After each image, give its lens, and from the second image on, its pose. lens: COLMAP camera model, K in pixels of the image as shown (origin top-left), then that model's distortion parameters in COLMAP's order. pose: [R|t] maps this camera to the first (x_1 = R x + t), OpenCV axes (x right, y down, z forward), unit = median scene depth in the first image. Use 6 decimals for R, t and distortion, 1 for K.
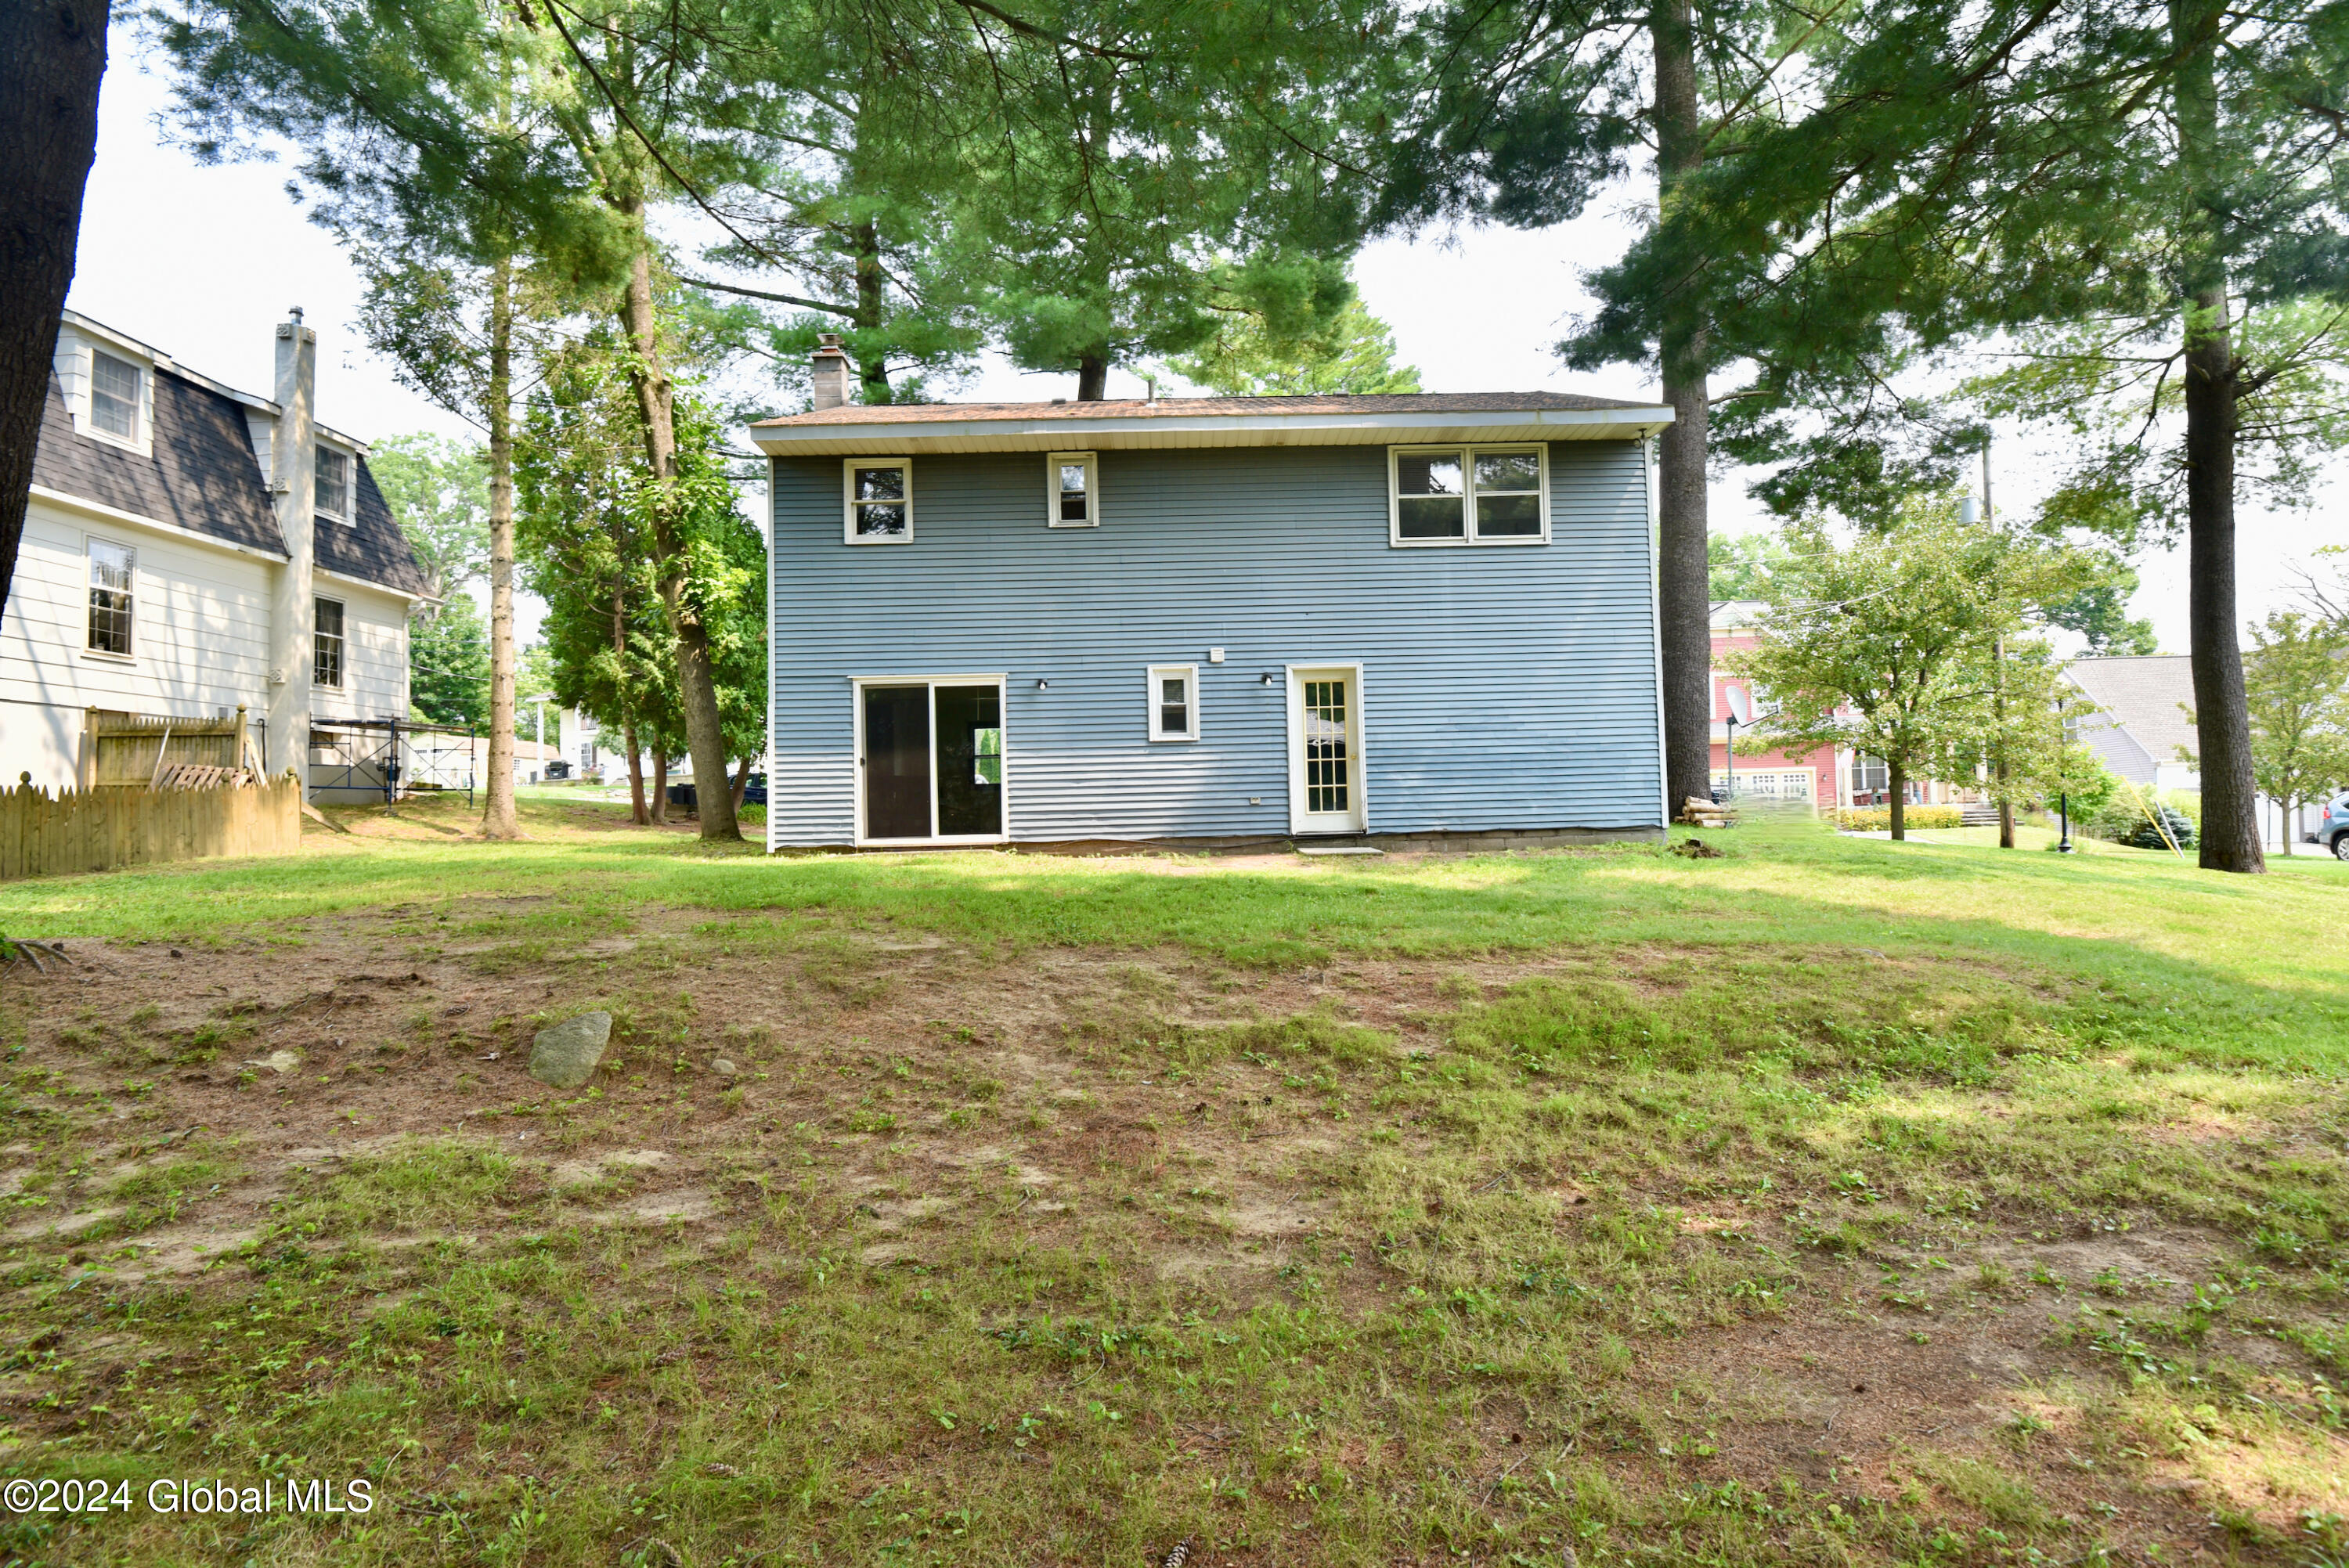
lens RADIAL K [[1140.2, 0, 1174.5], [0, 1140.2, 784.0], [0, 0, 1]] dist [-0.024564, -0.000683]
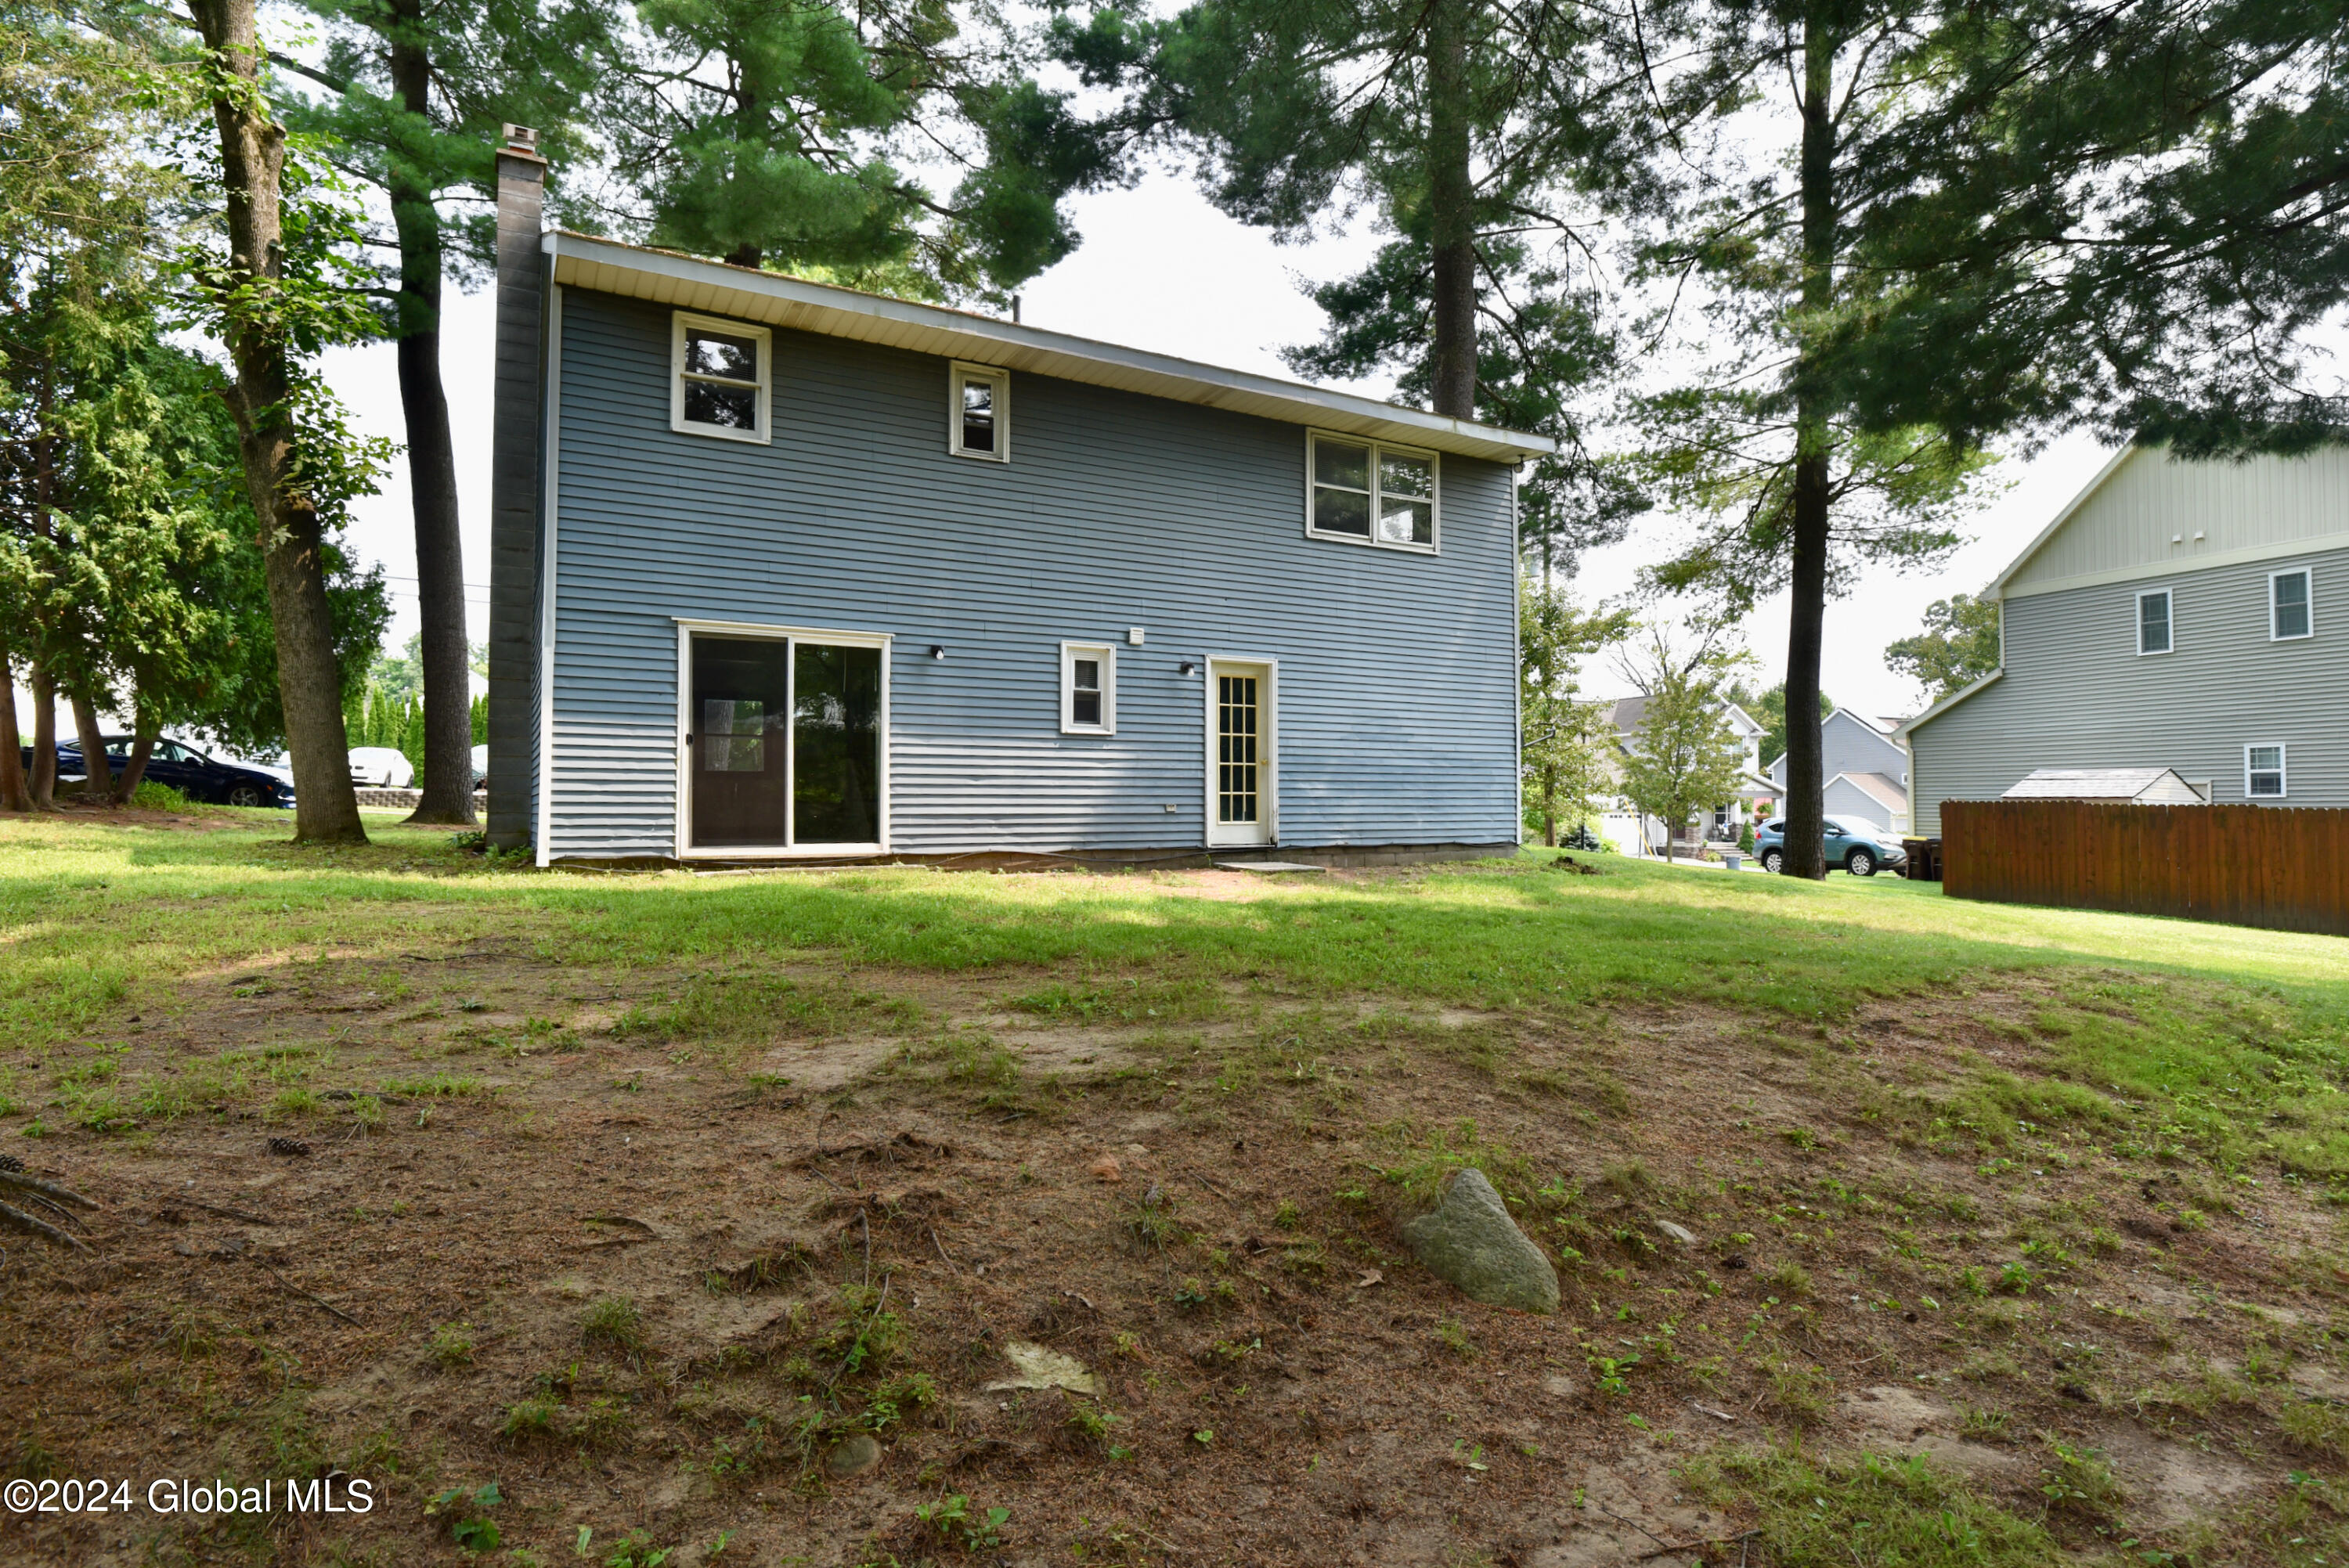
lens RADIAL K [[1199.7, 0, 1174.5], [0, 1199.7, 784.0], [0, 0, 1]] dist [-0.029960, -0.000950]
pose [[0.876042, 0.035126, 0.480953, -0.364021], [-0.037240, 0.999293, -0.005150, 0.000952], [-0.480794, -0.013399, 0.876731, 0.196472]]
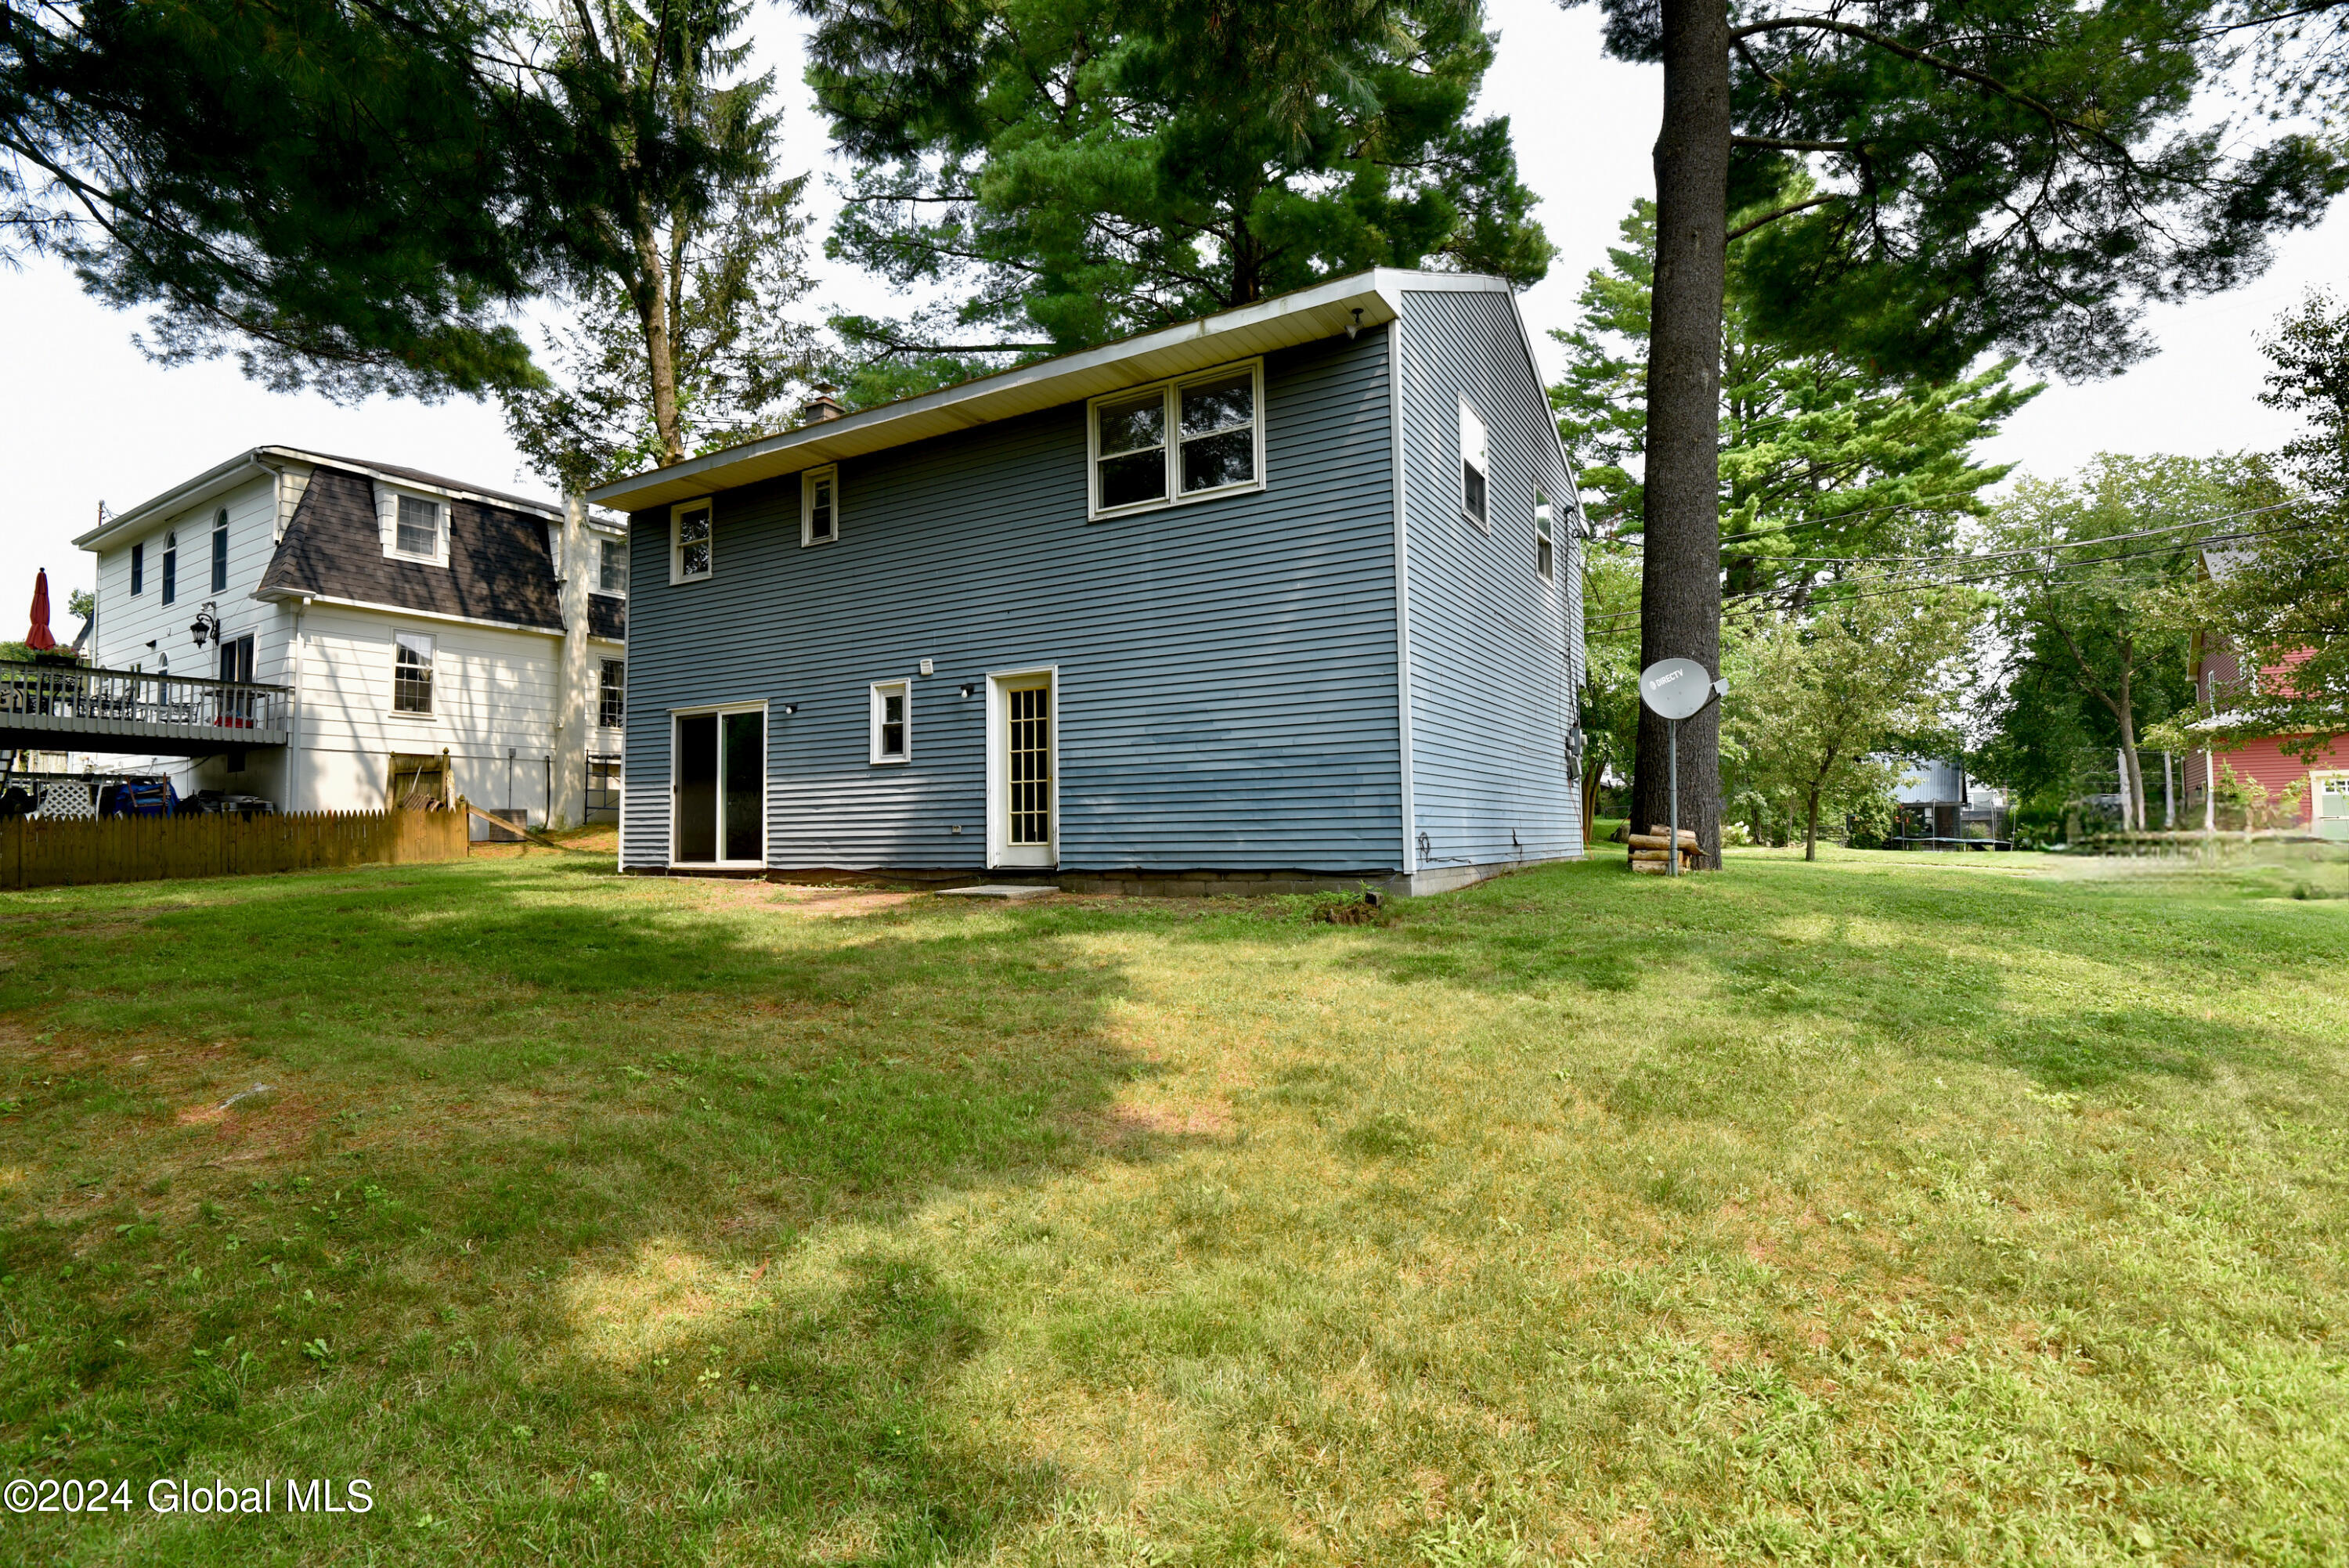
lens RADIAL K [[1140.2, 0, 1174.5], [0, 1140.2, 784.0], [0, 0, 1]] dist [-0.024564, -0.000683]
pose [[0.859585, -0.010738, -0.510881, 0.660892], [0.007550, 0.999937, -0.008313, -0.011792], [0.510938, 0.003288, 0.859611, 0.326189]]
